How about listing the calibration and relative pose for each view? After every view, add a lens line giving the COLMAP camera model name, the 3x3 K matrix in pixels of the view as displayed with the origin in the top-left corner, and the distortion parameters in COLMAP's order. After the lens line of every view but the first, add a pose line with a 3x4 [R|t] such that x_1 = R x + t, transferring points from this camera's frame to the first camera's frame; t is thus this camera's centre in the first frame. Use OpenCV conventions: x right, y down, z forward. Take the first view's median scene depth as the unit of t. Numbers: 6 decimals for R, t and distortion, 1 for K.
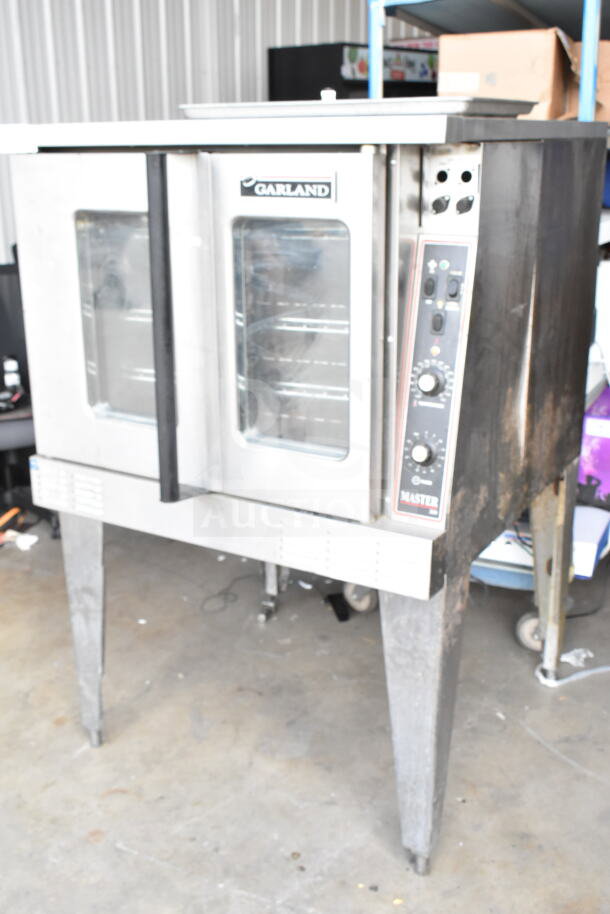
lens RADIAL K [[960.6, 0, 304.6], [0, 960.6, 455.2], [0, 0, 1]] dist [-0.026978, 0.000000]
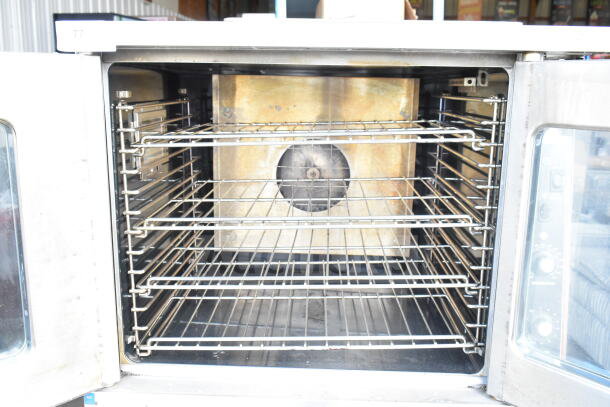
lens RADIAL K [[543.2, 0, 305.9], [0, 543.2, 204.9], [0, 0, 1]] dist [-0.074223, -0.003022]
pose [[0.884522, -0.081050, 0.459403, -0.393741], [0.126509, 0.989563, -0.068995, -0.134320], [-0.449016, 0.119146, 0.885544, 0.550657]]
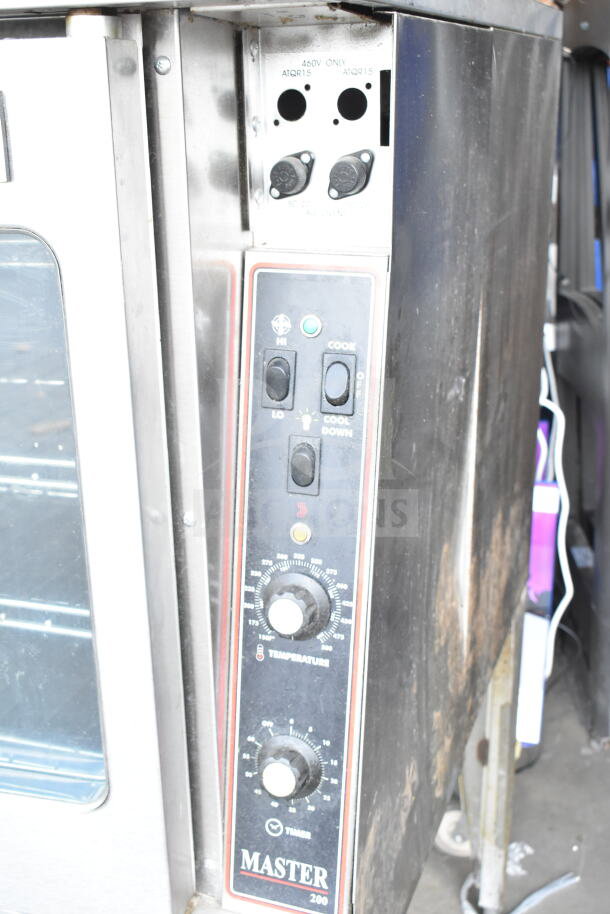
lens RADIAL K [[1062.3, 0, 306.3], [0, 1062.3, 460.1], [0, 0, 1]] dist [-0.027671, 0.000000]
pose [[0.982531, -0.068097, 0.173191, 0.060314], [0.063940, 0.997518, 0.029475, -0.150047], [-0.174769, -0.017886, 0.984447, 0.541167]]
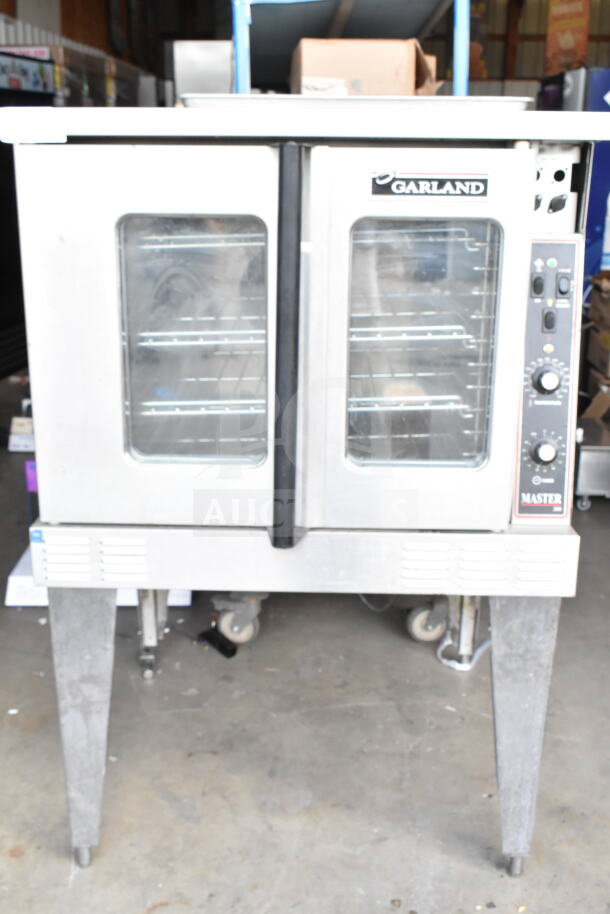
lens RADIAL K [[960.6, 0, 306.8], [0, 960.6, 455.1], [0, 0, 1]] dist [-0.026978, 0.000000]
pose [[0.873074, -0.127952, 0.470500, -0.558407], [0.136592, 0.990500, 0.015901, -0.048140], [-0.468065, 0.050383, 0.882256, 0.235554]]
